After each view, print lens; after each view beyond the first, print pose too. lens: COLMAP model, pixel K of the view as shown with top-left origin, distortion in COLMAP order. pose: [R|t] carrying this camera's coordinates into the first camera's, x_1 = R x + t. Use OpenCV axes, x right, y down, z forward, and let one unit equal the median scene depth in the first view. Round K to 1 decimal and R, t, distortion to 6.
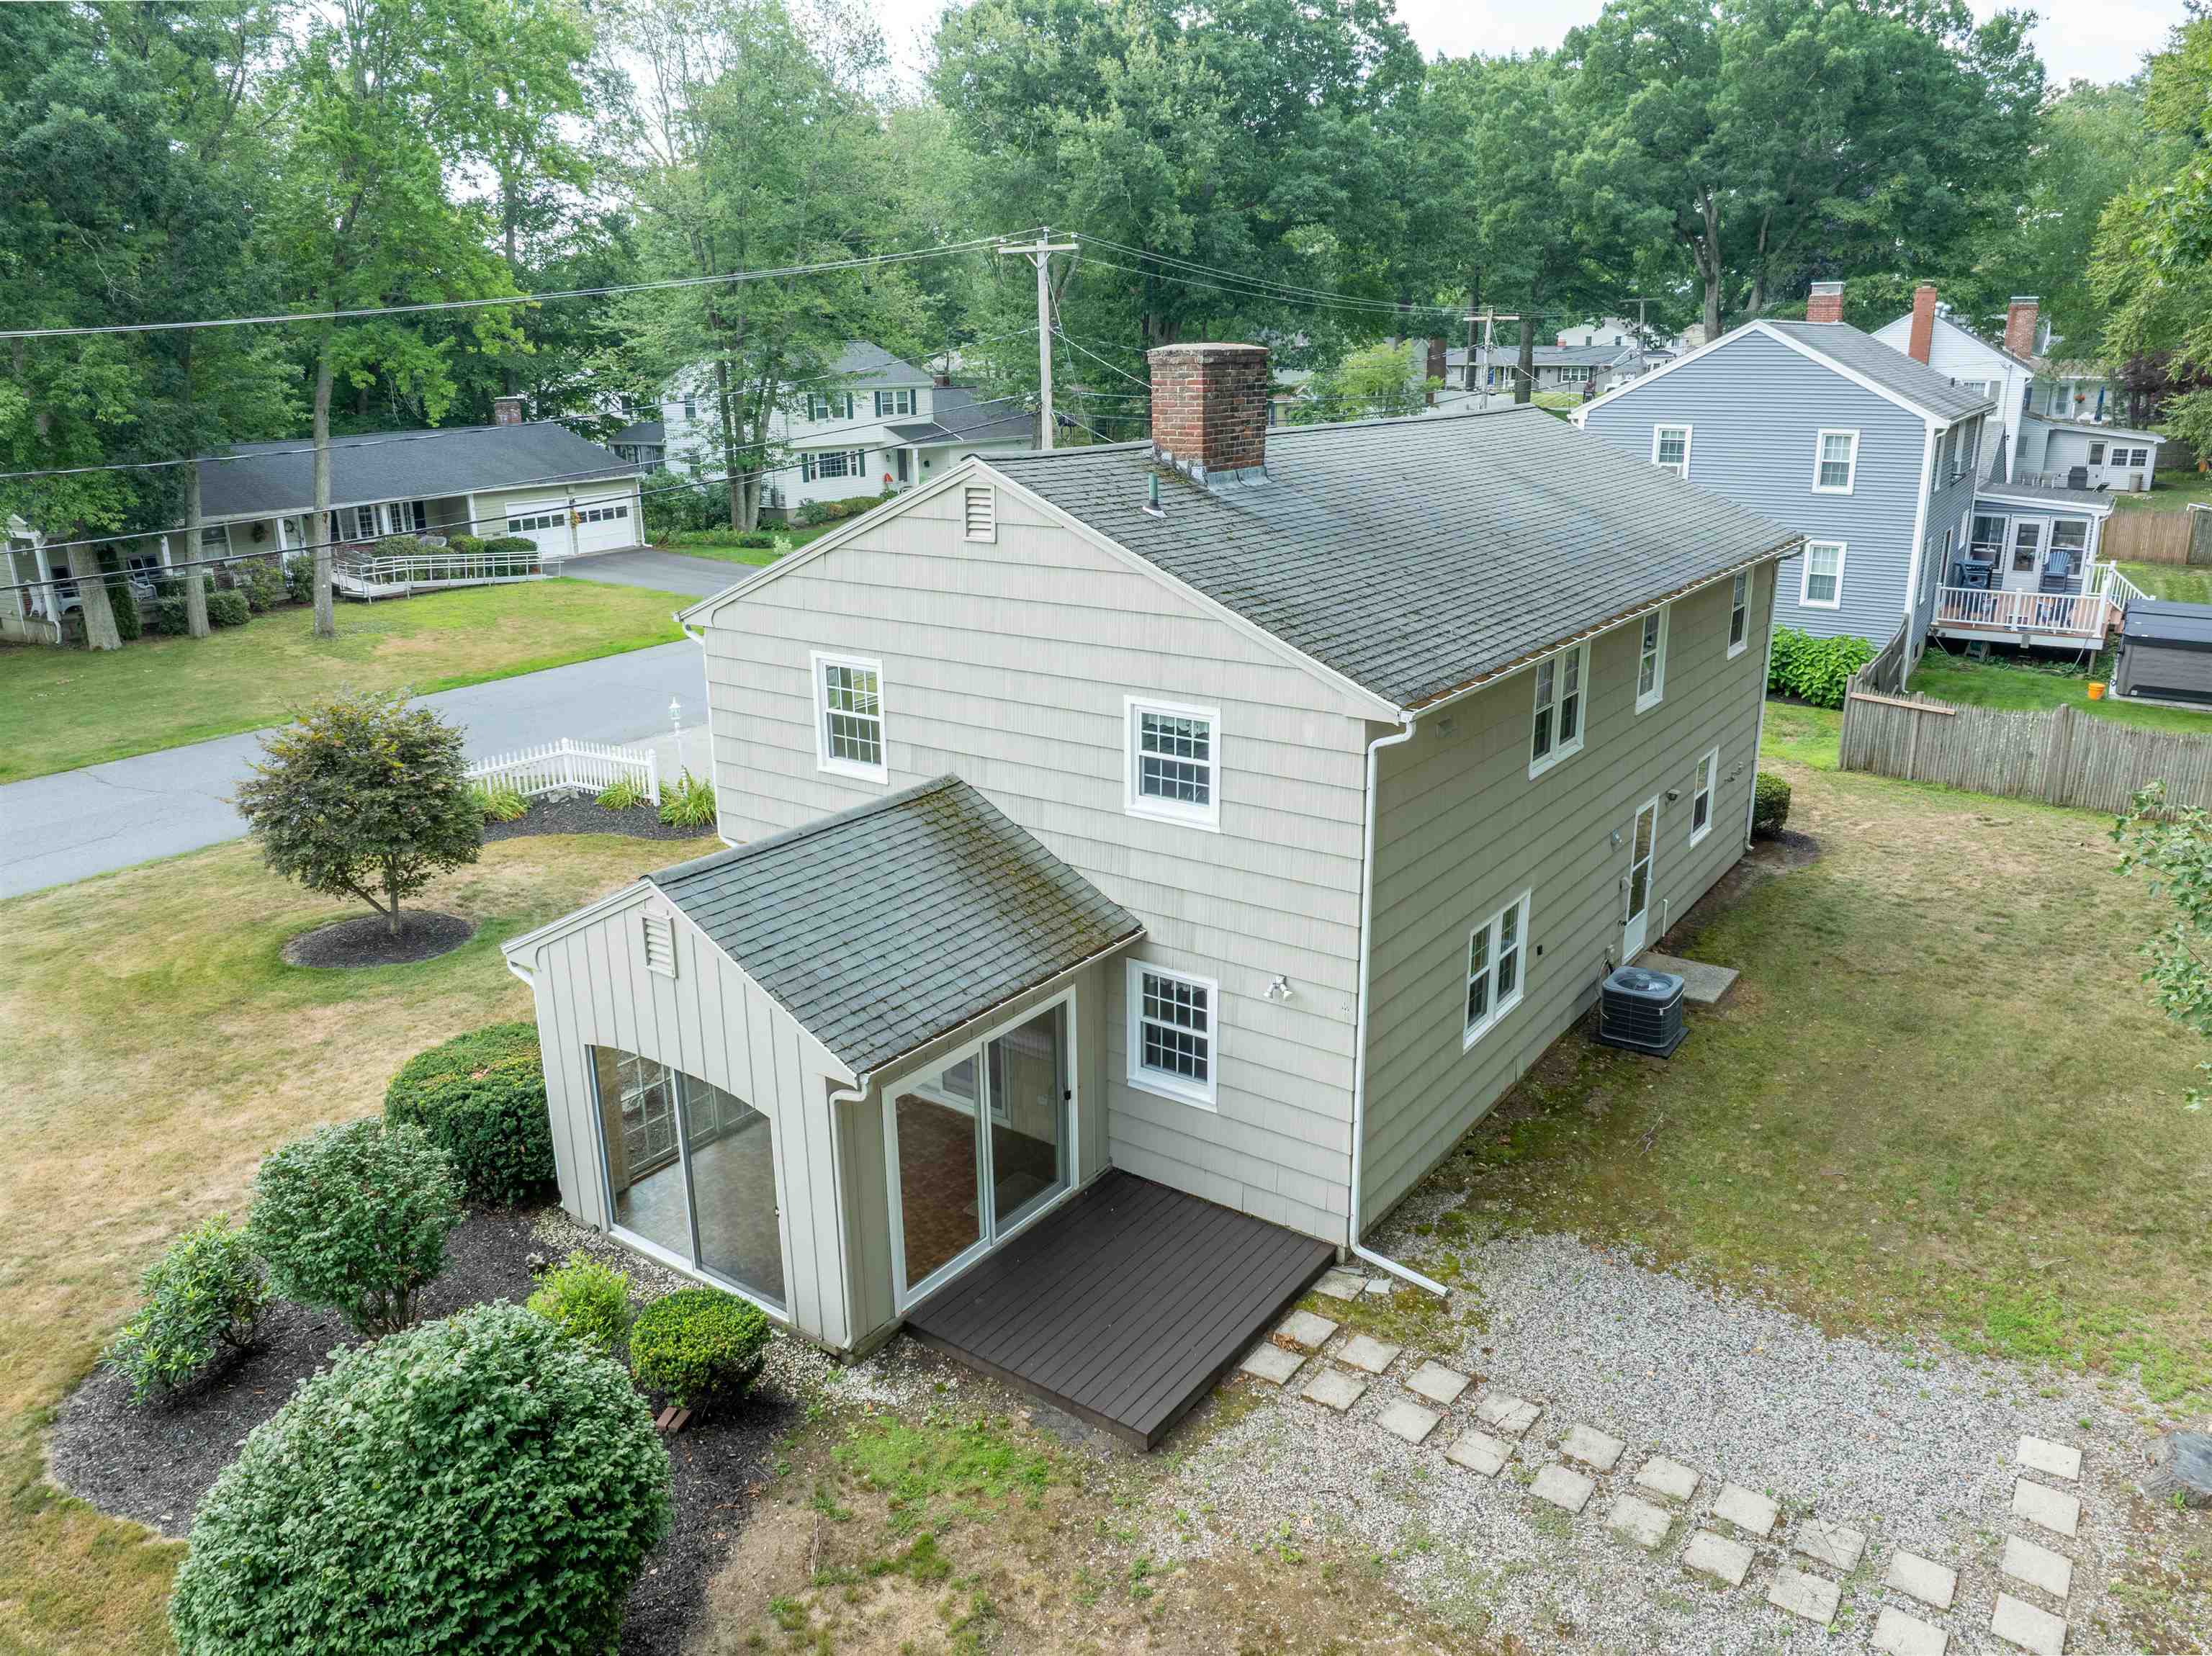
lens RADIAL K [[1562.4, 0, 1116.6], [0, 1562.4, 818.3], [0, 0, 1]] dist [-0.032862, -0.003389]
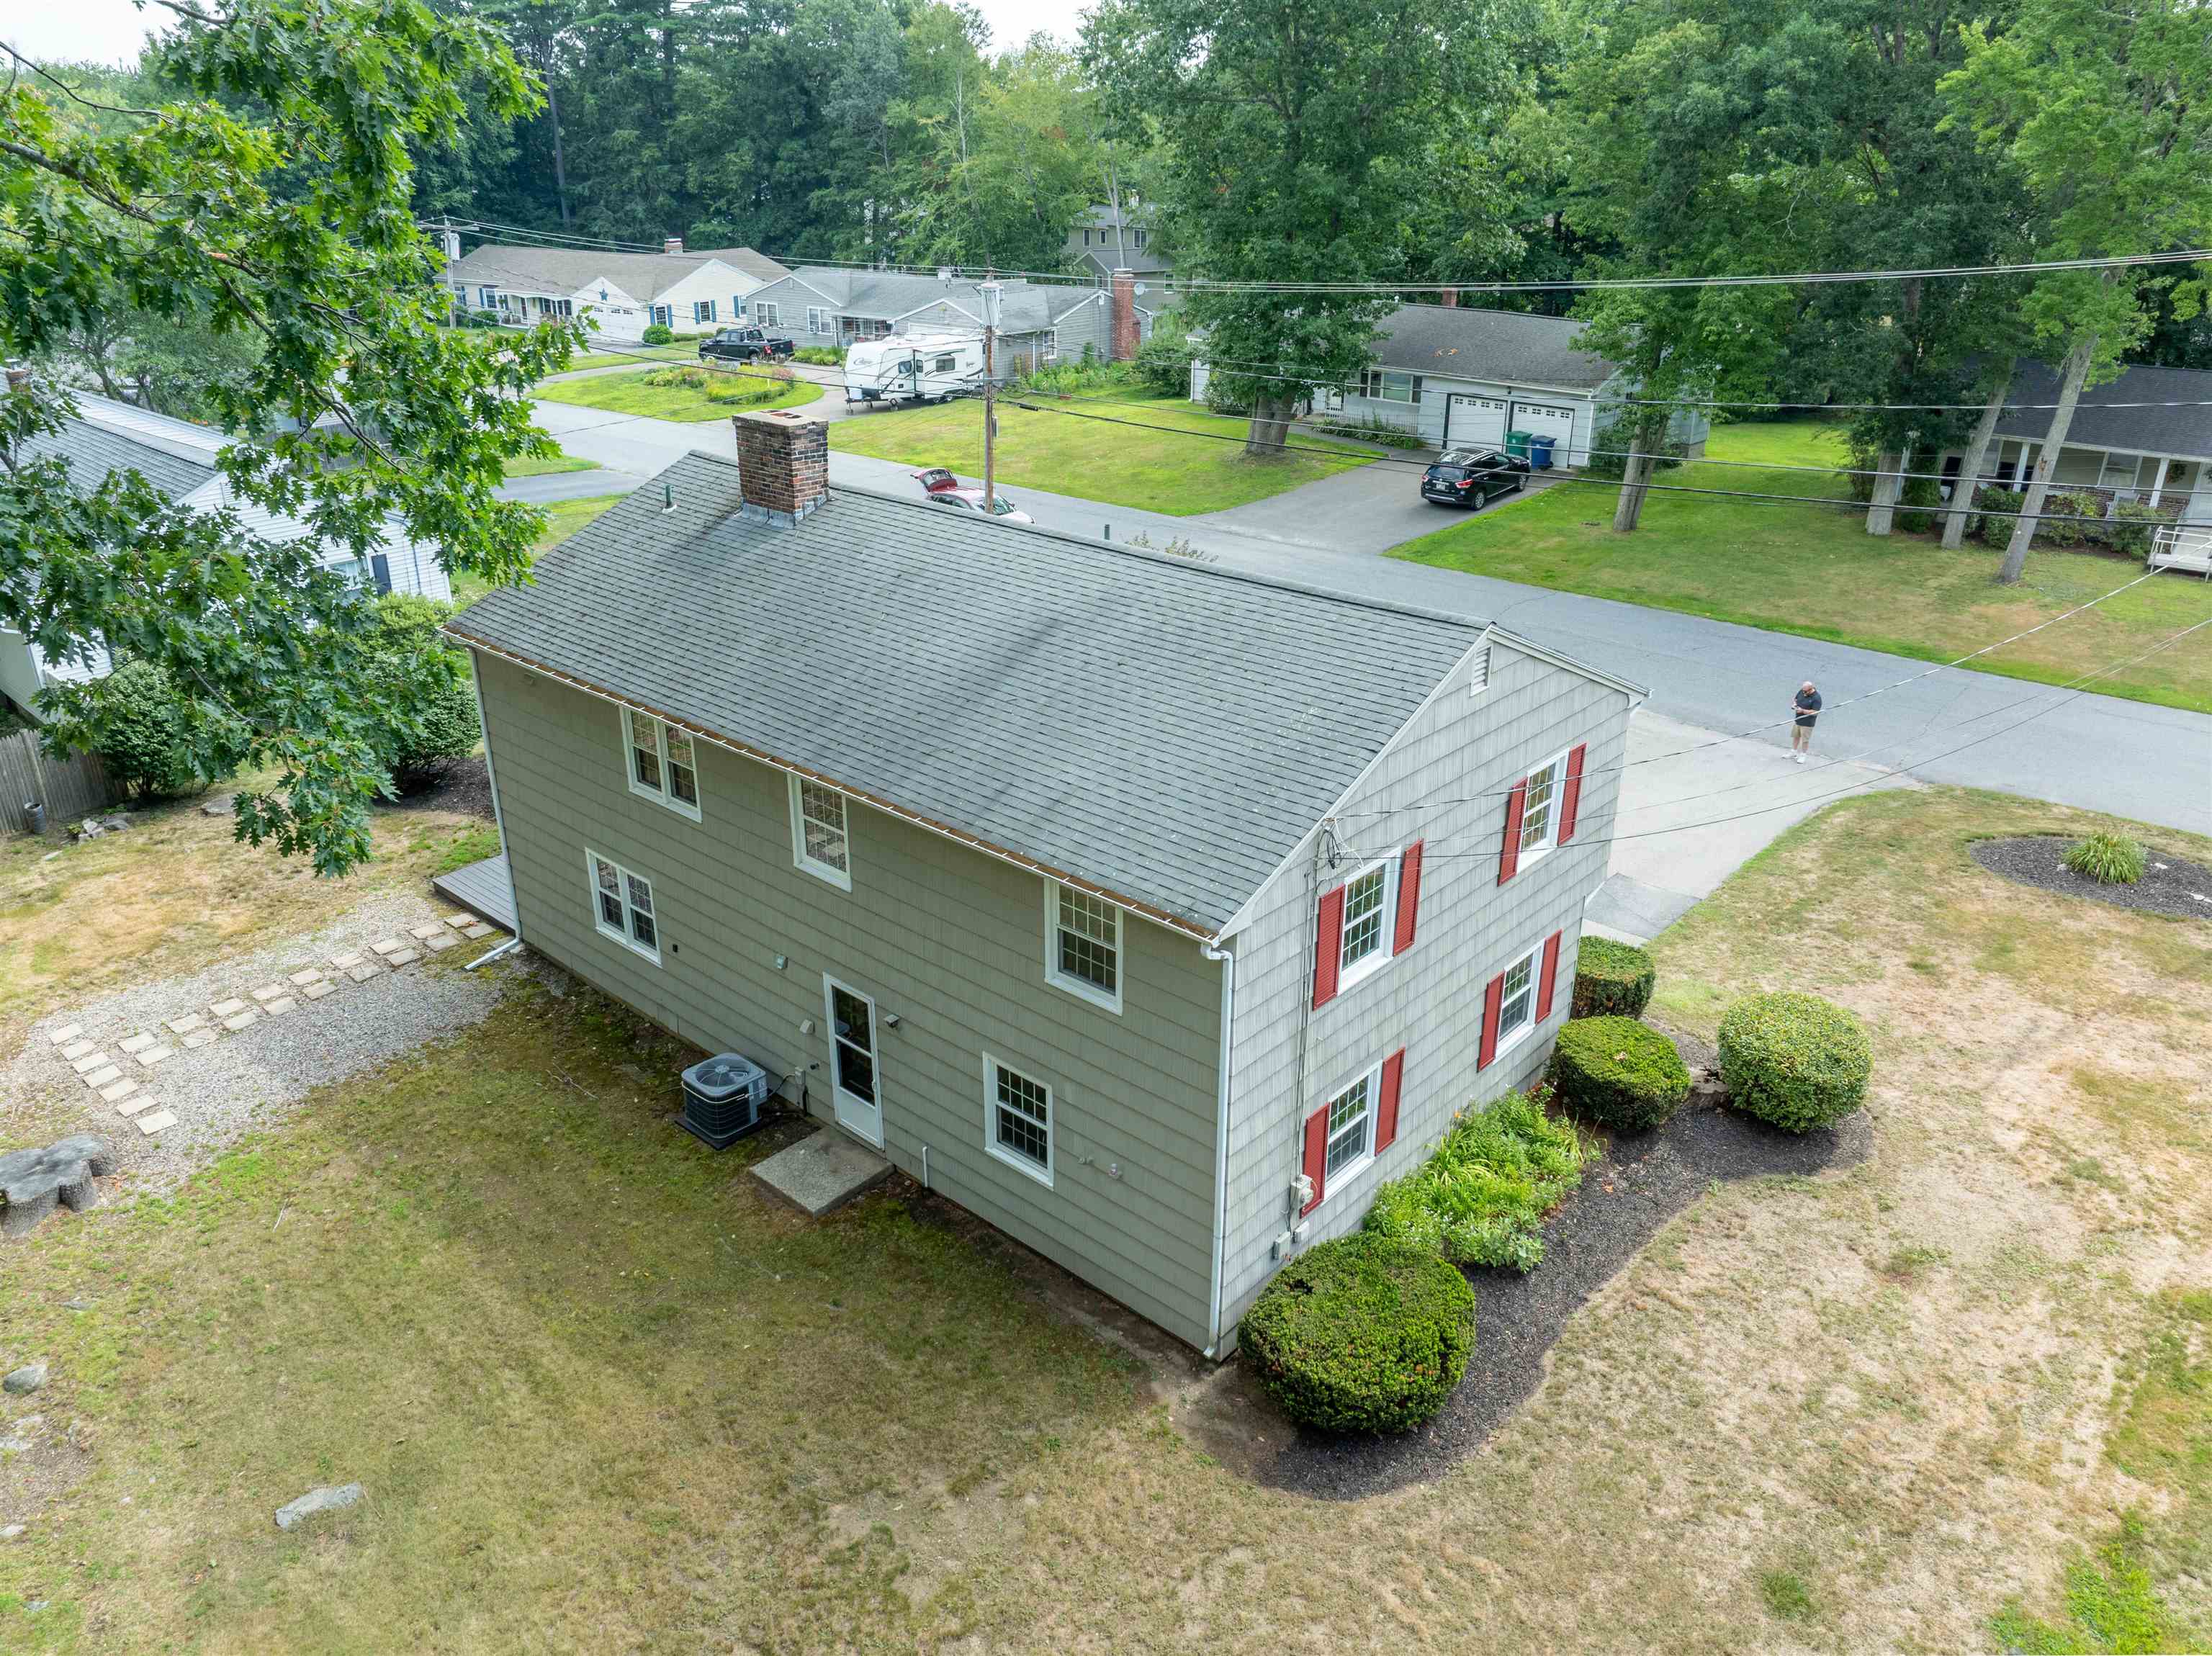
lens RADIAL K [[1562.4, 0, 1103.4], [0, 1562.4, 814.7], [0, 0, 1]] dist [-0.032862, -0.003389]
pose [[-0.108621, 0.406028, -0.907382, 1.552912], [-0.292275, 0.859395, 0.419542, -0.733041], [0.950146, 0.310777, 0.025323, 1.506254]]
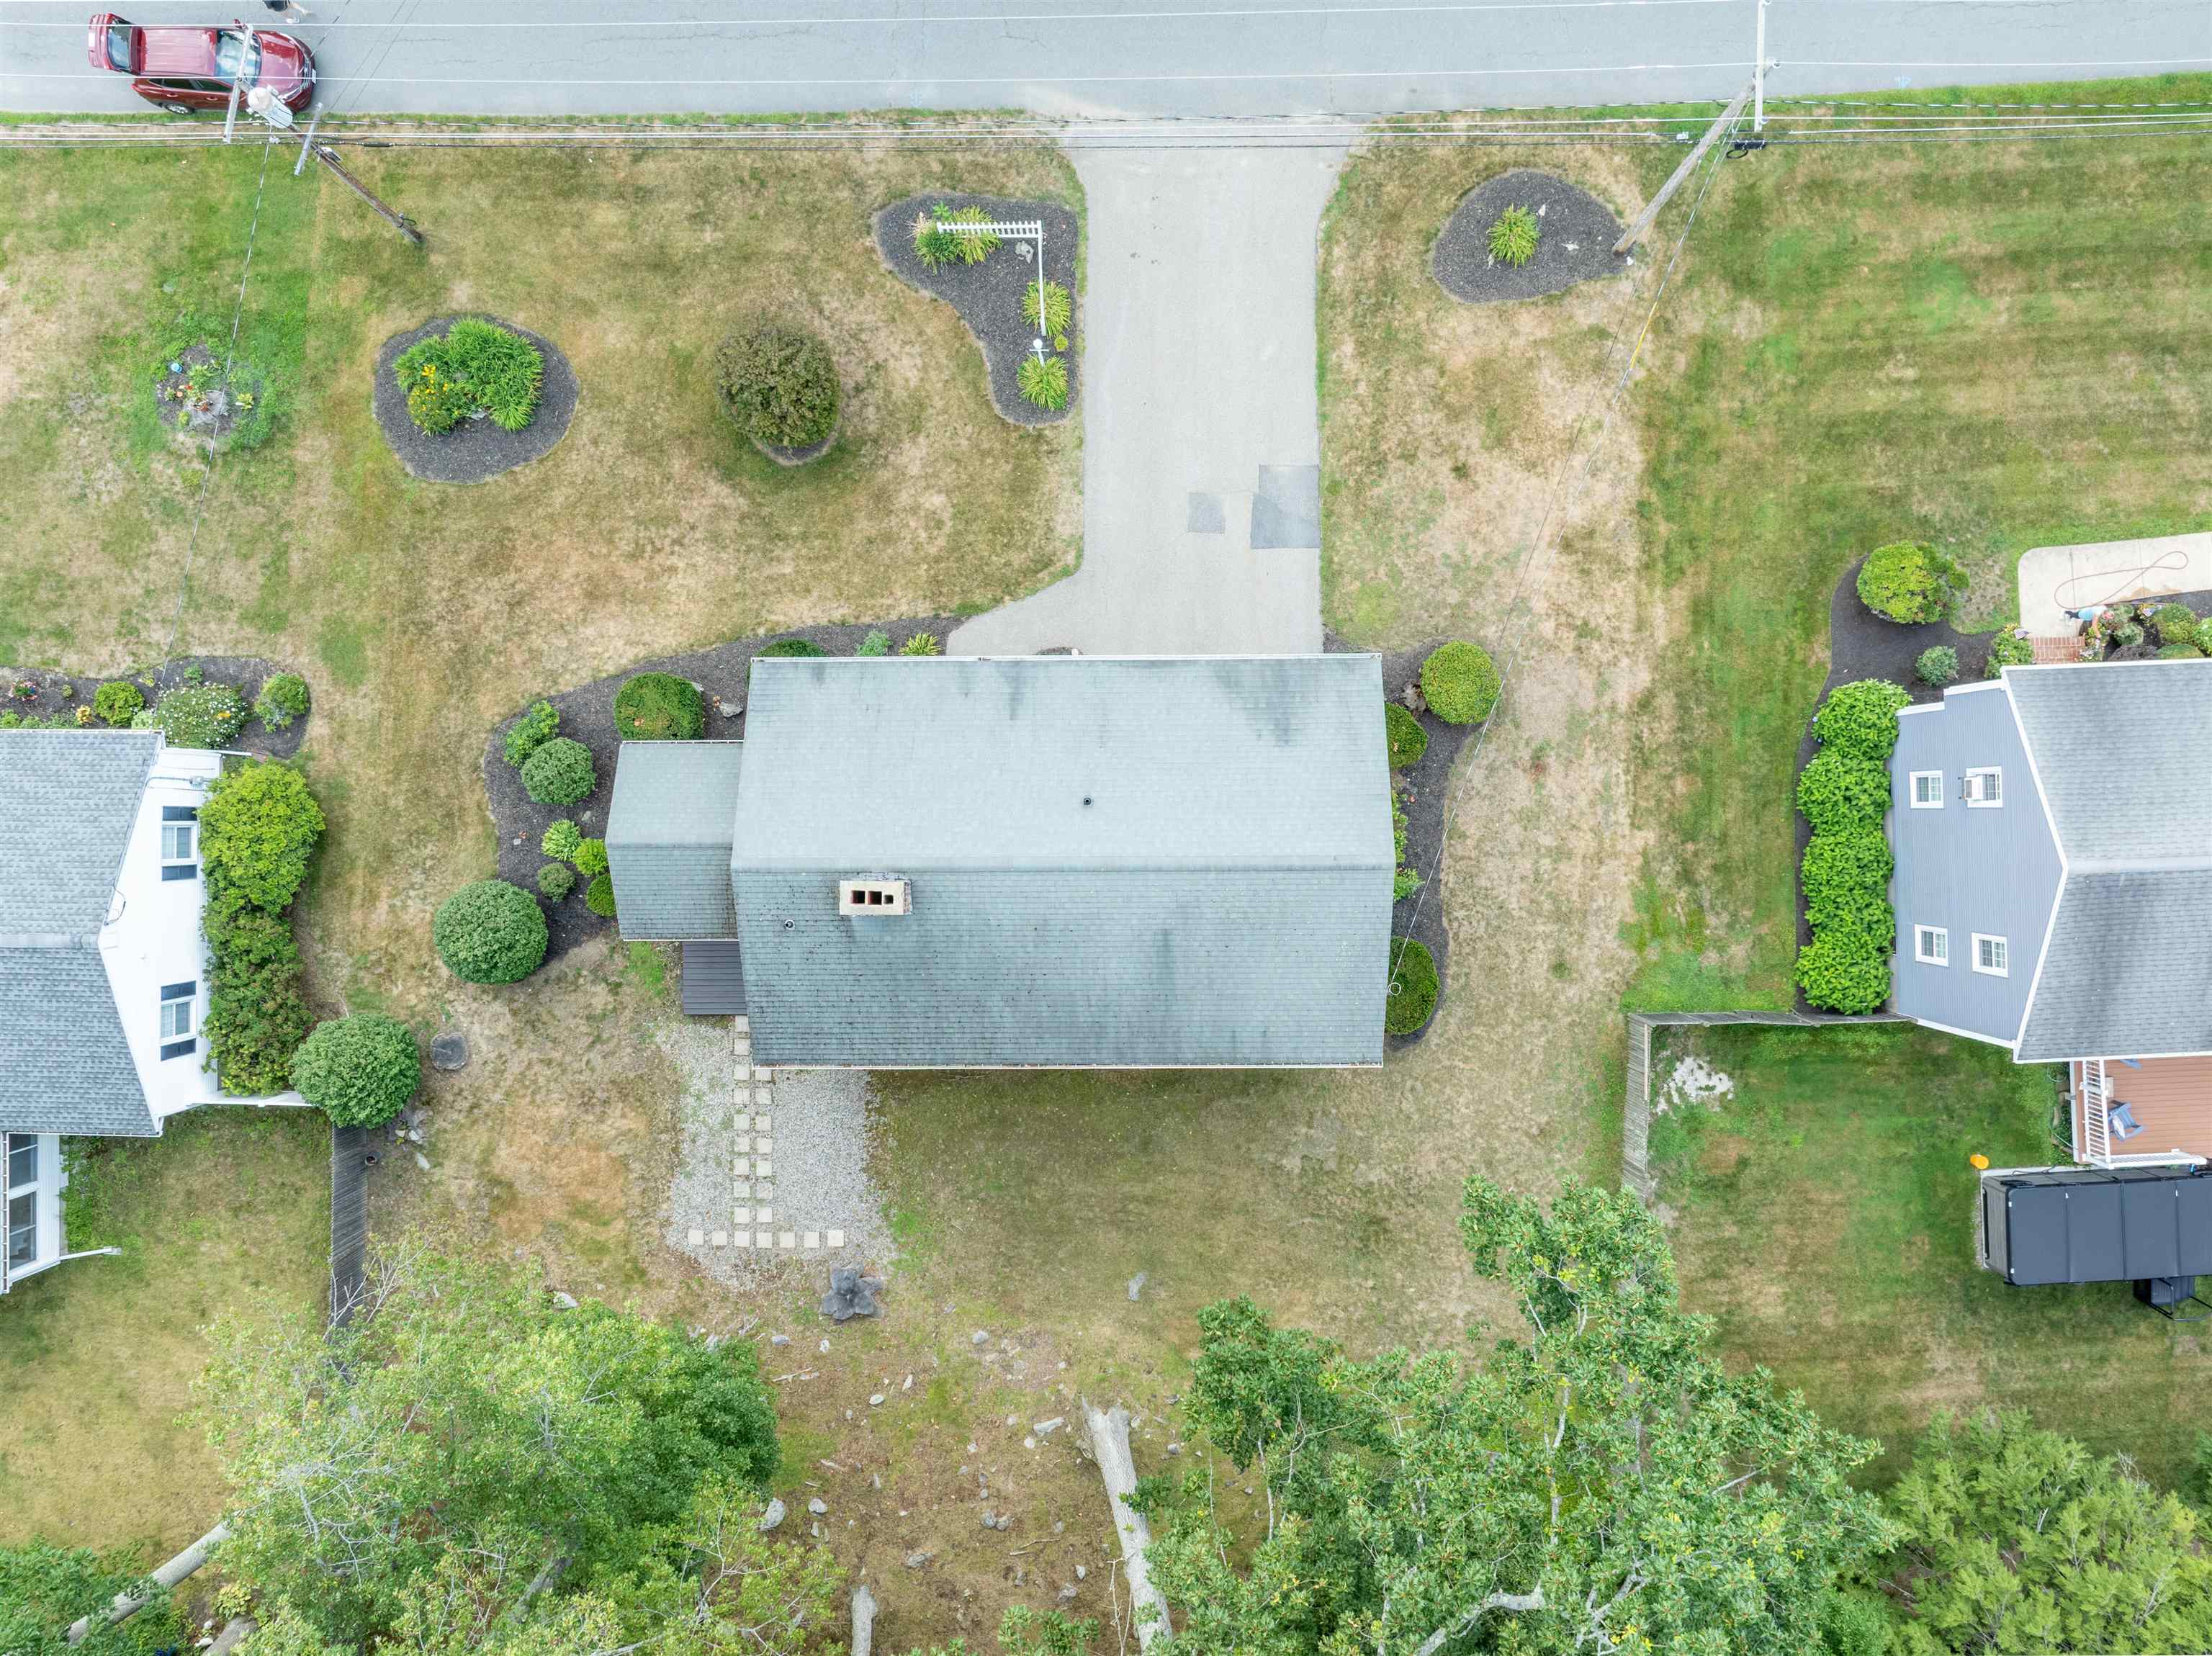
lens RADIAL K [[1562.4, 0, 1111.1], [0, 1562.4, 821.2], [0, 0, 1]] dist [-0.032862, -0.003389]
pose [[0.582937, 0.812500, 0.005306, 0.164648], [-0.228832, 0.157905, 0.960574, -2.542647], [0.779628, -0.561168, 0.277975, 0.843126]]
